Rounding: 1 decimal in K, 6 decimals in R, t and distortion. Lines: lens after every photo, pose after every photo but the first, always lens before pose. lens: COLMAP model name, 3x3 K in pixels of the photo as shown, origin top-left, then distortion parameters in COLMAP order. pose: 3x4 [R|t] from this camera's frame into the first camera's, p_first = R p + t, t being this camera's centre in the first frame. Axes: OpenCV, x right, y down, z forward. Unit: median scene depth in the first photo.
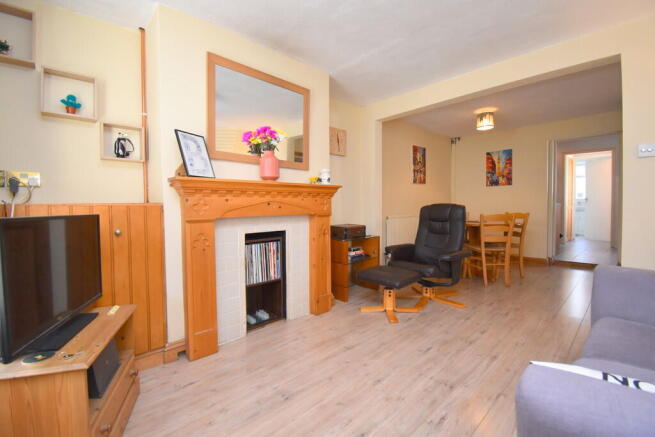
lens RADIAL K [[286.1, 0, 329.6], [0, 286.1, 215.9], [0, 0, 1]] dist [0.019212, -0.025439]
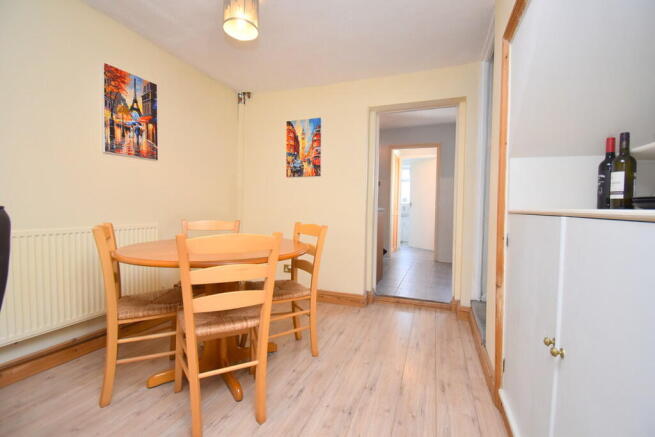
lens RADIAL K [[286.1, 0, 329.6], [0, 286.1, 215.9], [0, 0, 1]] dist [0.019212, -0.025439]
pose [[0.893034, 0.012934, 0.449803, 0.483742], [-0.012818, 0.999912, -0.003304, -0.025792], [-0.449806, -0.002815, 0.893122, 0.564067]]
